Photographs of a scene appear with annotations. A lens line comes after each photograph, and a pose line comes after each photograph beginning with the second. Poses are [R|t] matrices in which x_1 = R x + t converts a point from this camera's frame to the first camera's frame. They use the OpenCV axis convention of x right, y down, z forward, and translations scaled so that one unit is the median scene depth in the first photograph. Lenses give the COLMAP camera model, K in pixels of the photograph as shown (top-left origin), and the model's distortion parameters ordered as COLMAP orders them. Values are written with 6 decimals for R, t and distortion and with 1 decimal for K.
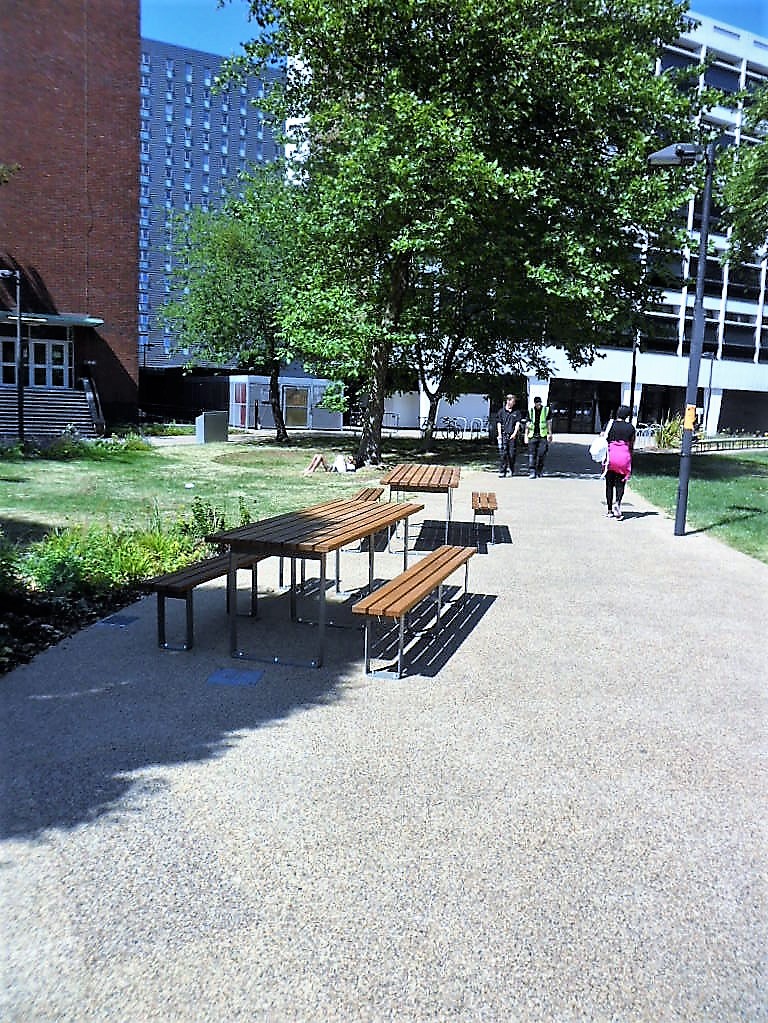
lens RADIAL K [[837.7, 0, 384.0], [0, 837.7, 511.5], [0, 0, 1]] dist [-0.022632, 0.013331]
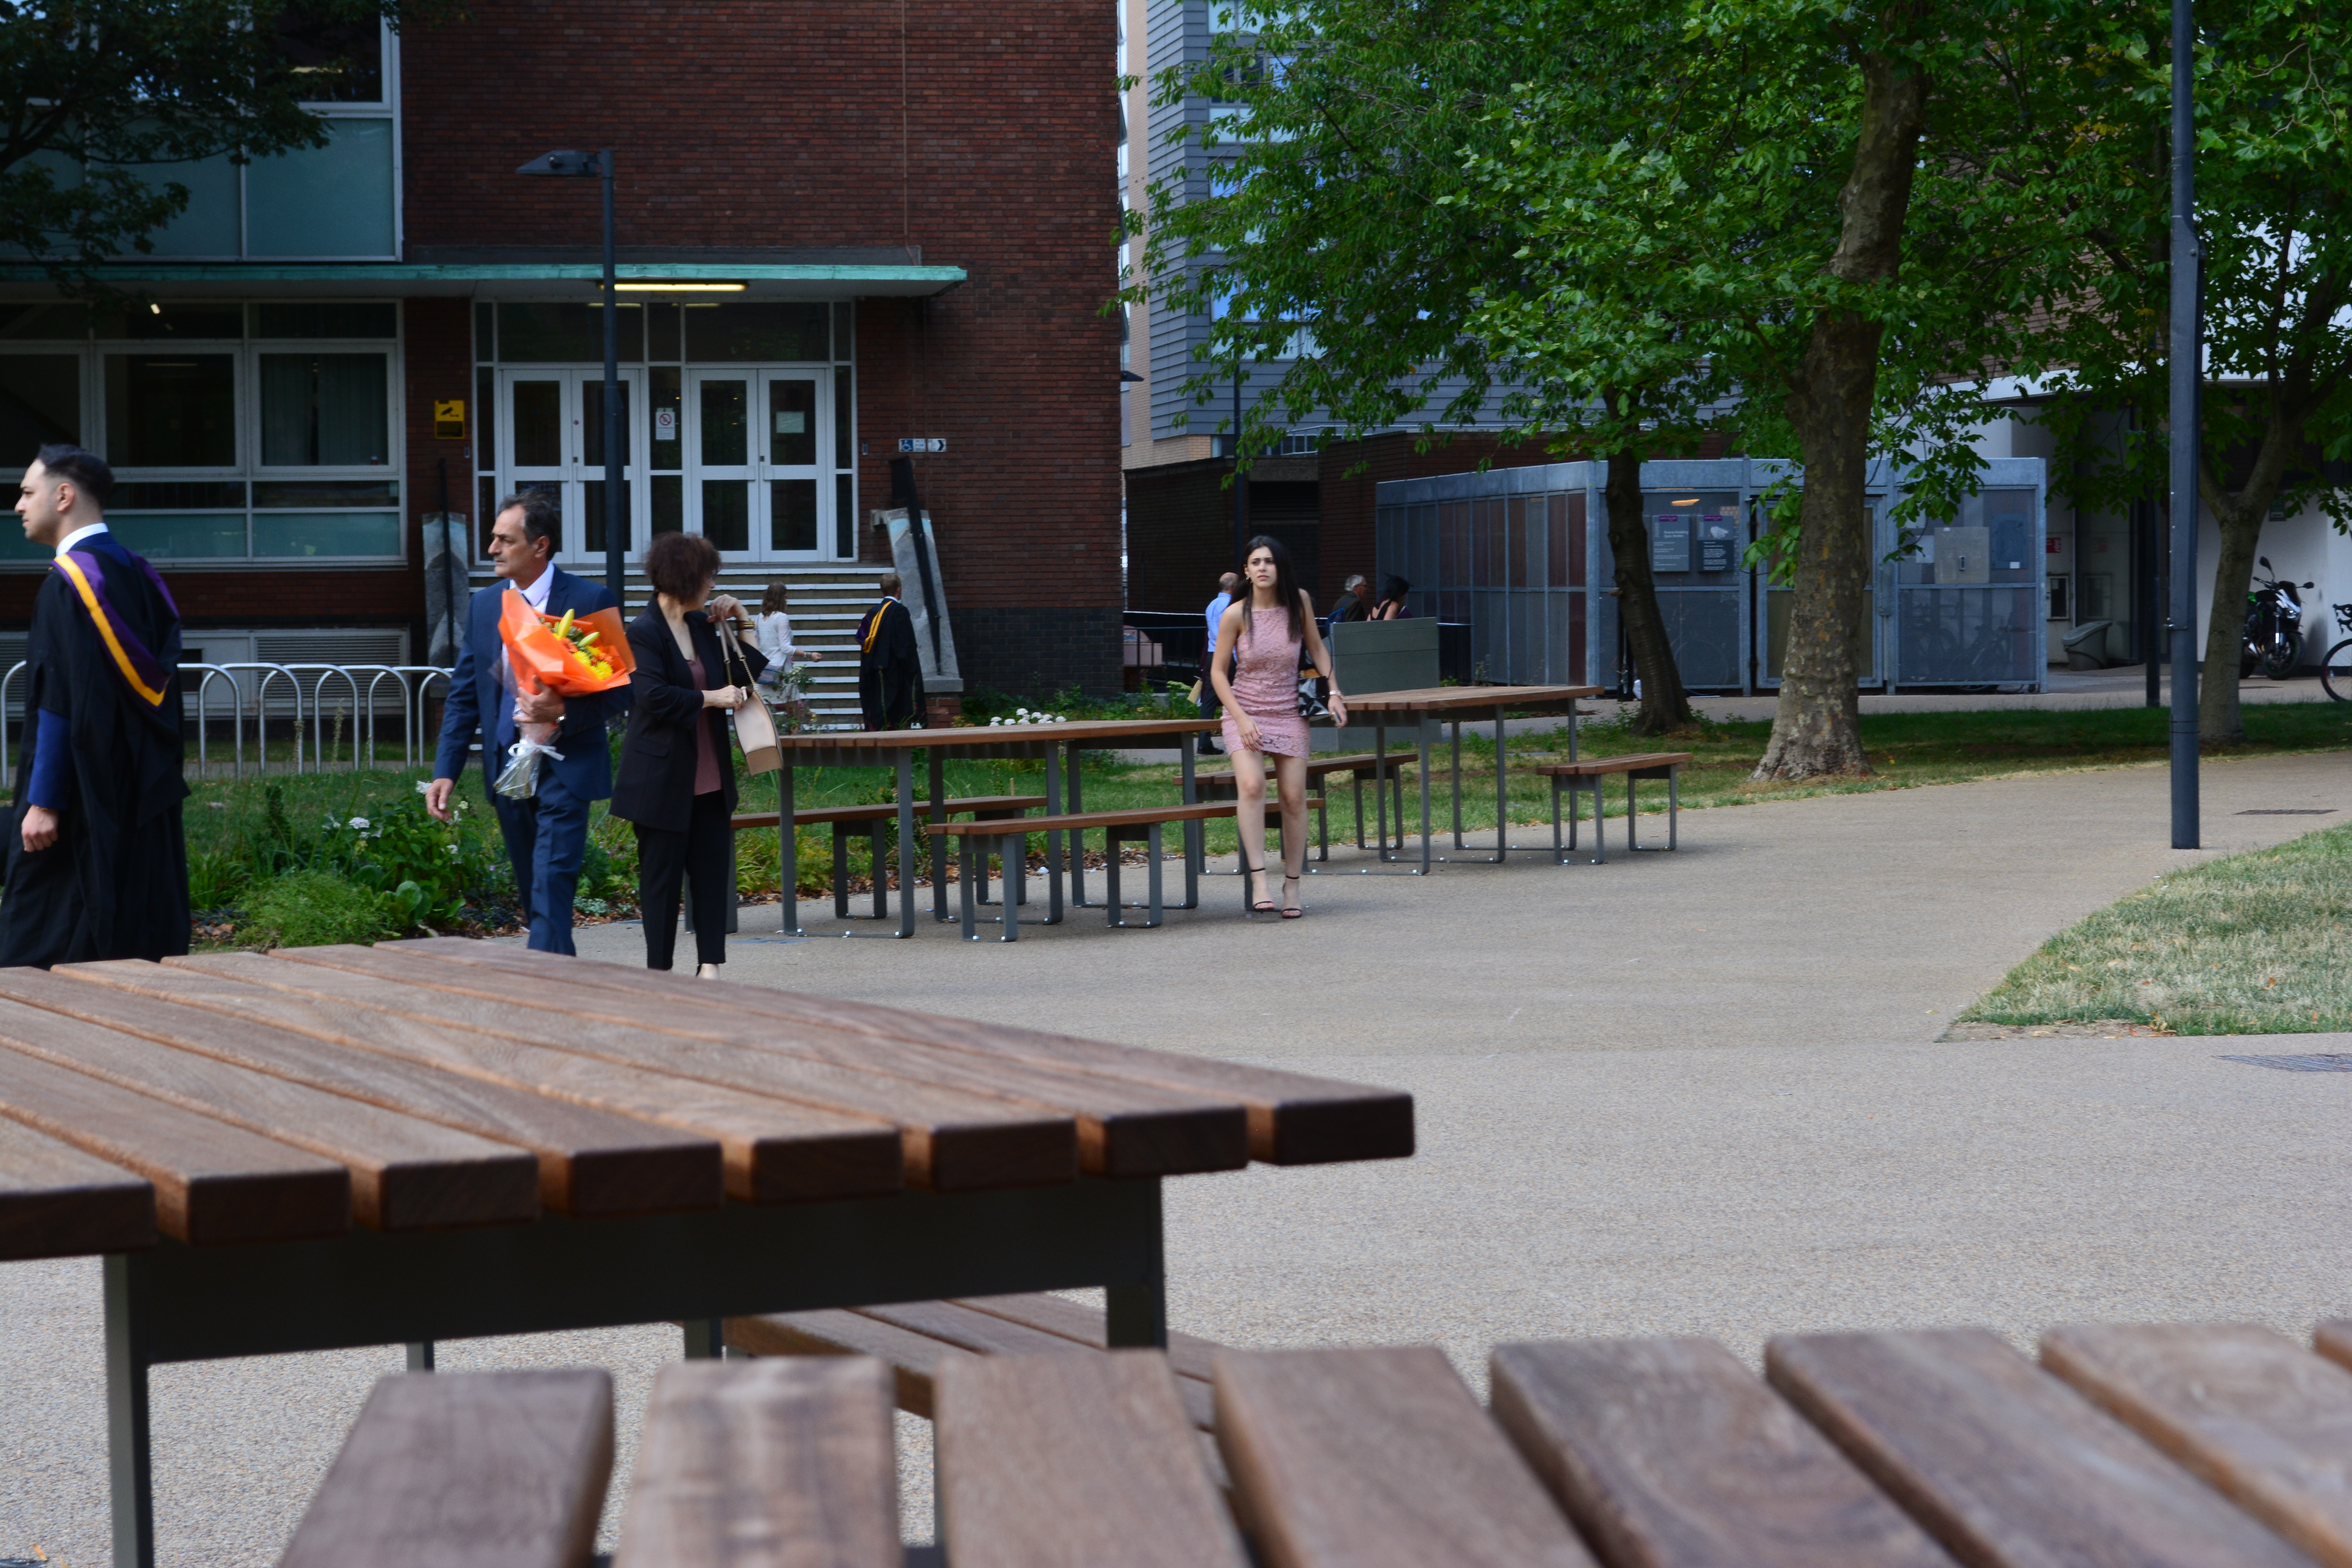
lens RADIAL K [[5335.3, 0, 1162.4], [0, 5335.3, 780.8], [0, 0, 1]] dist [0.033439, 0.098254]
pose [[0.943567, -0.038957, -0.328884, 0.210923], [0.006906, 0.995156, -0.098064, 0.066545], [0.331111, 0.090259, 0.939265, -0.398597]]
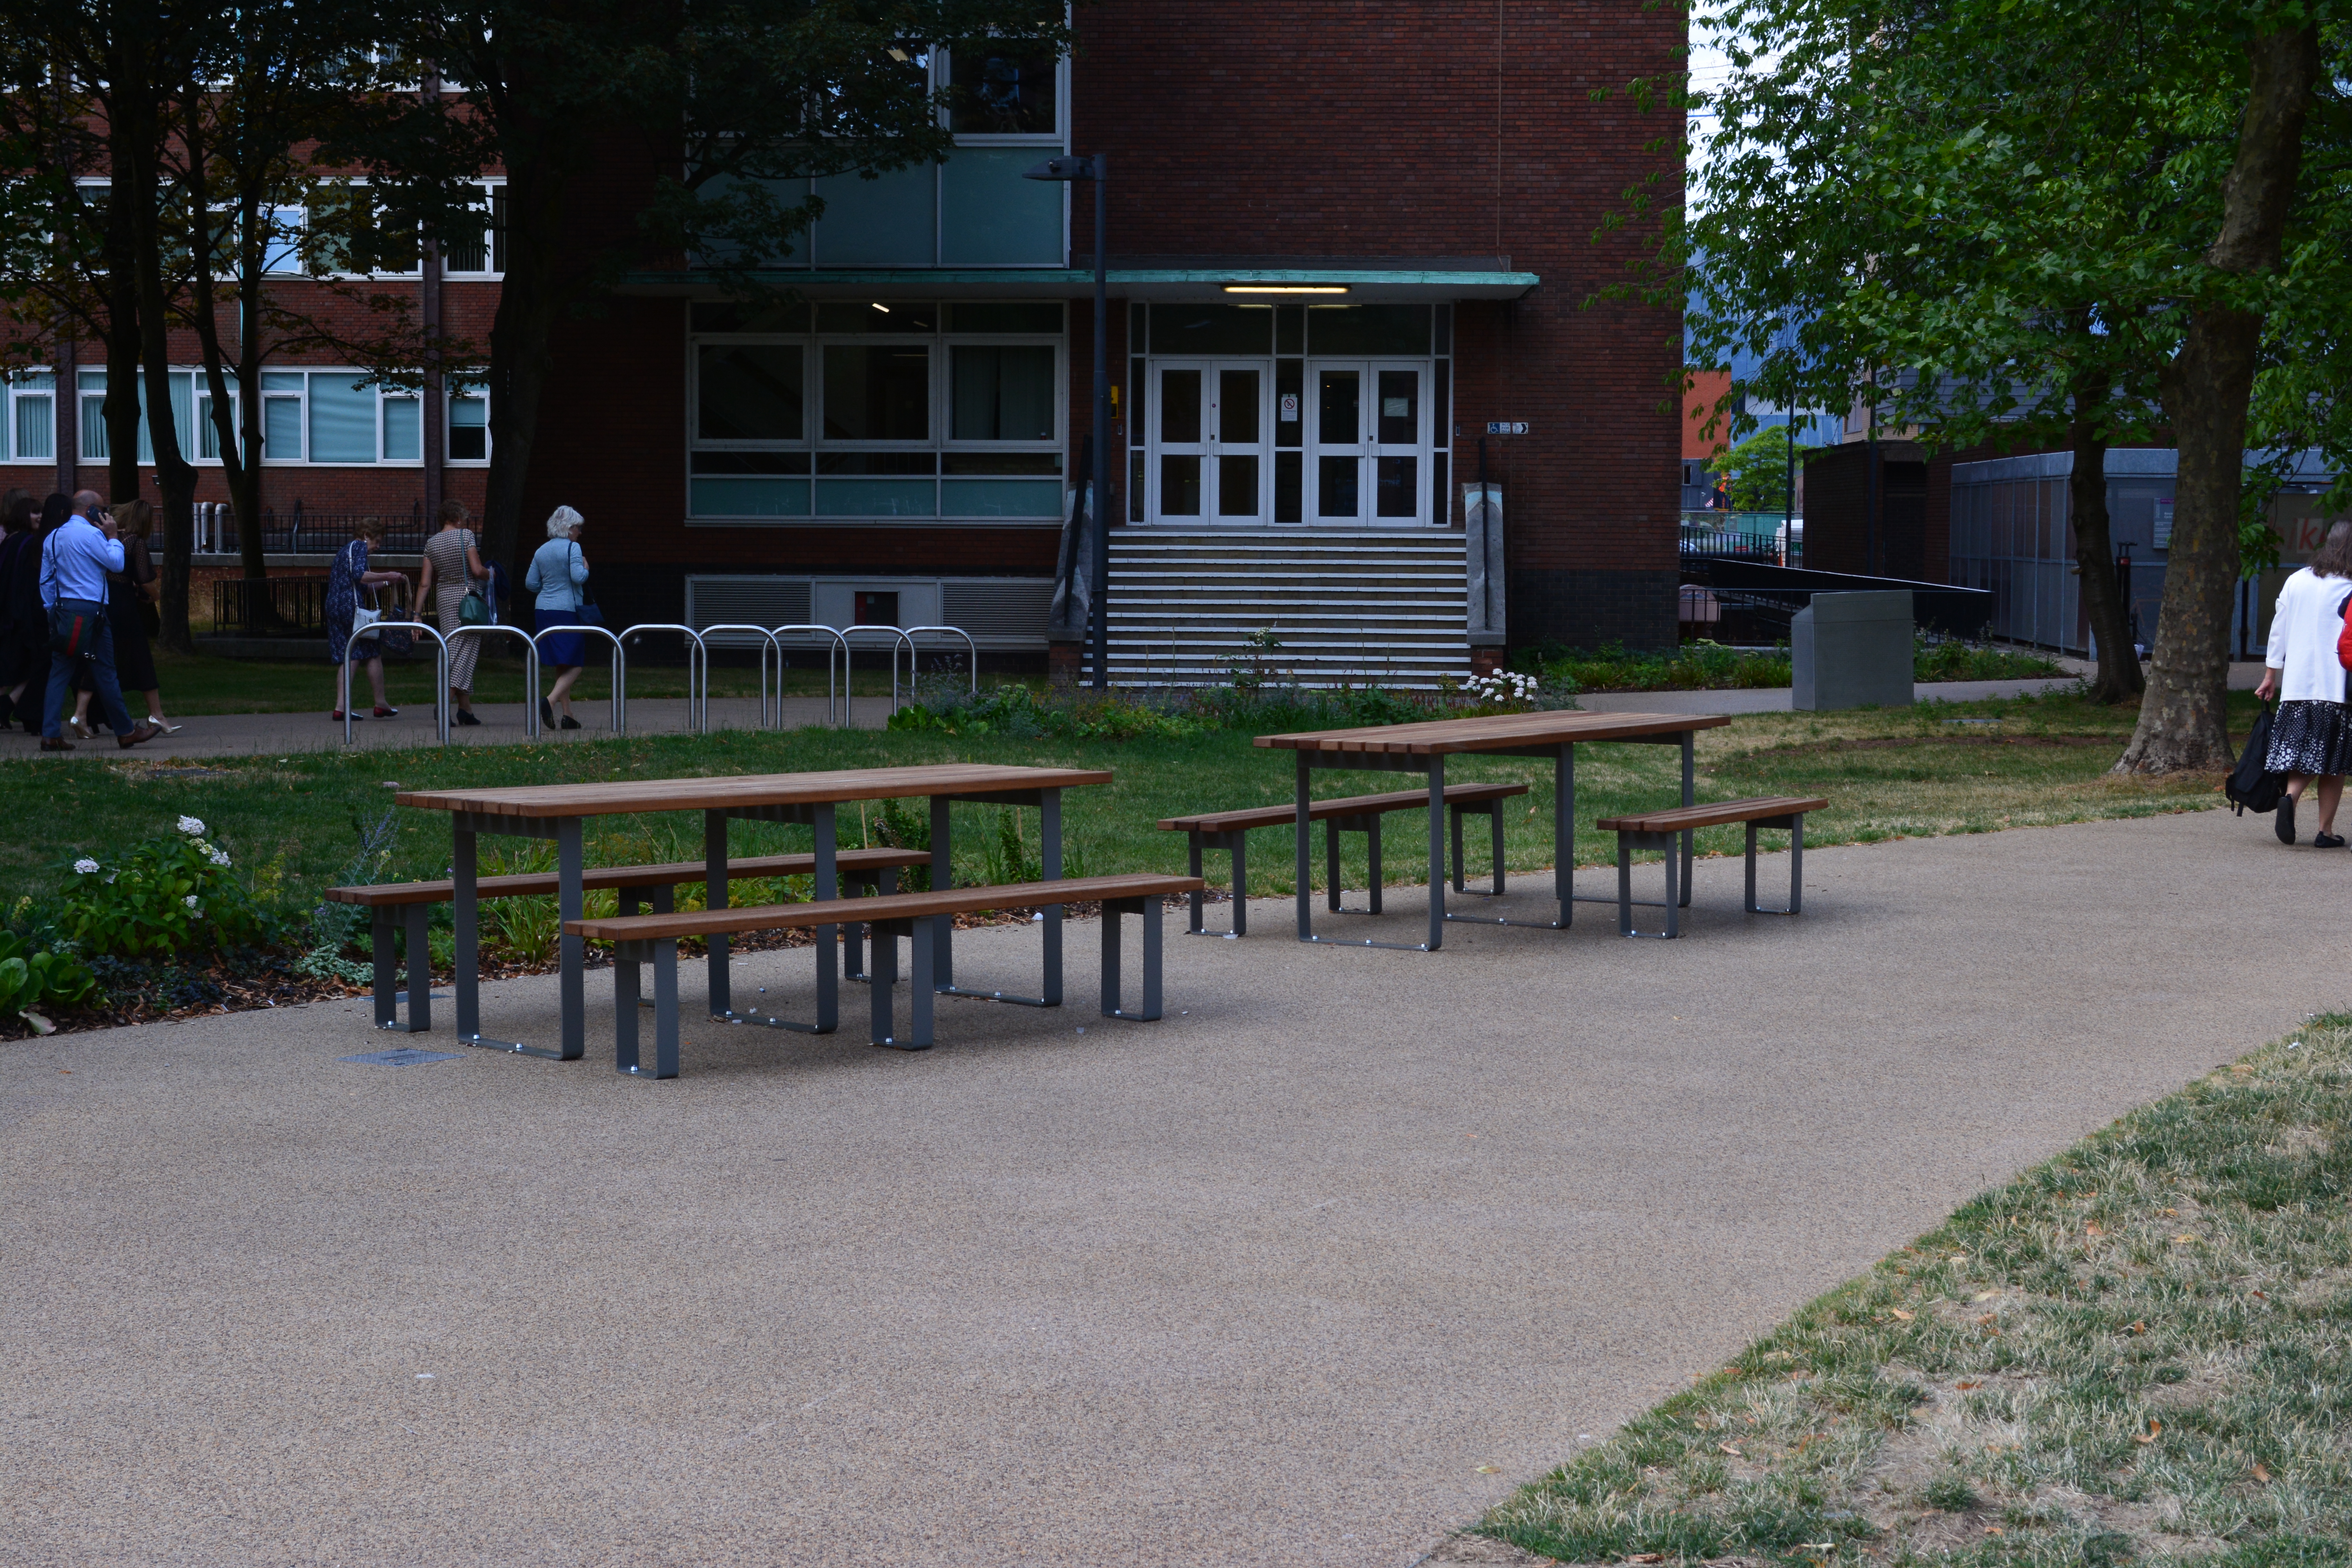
lens RADIAL K [[3739.2, 0, 1169.7], [0, 3739.2, 788.3], [0, 0, 1]] dist [0.002448, -0.021429]
pose [[0.852707, 0.000662, -0.522389, 0.201278], [-0.038275, 0.997391, -0.061213, 0.020130], [0.520986, 0.072191, 0.850507, -0.100012]]
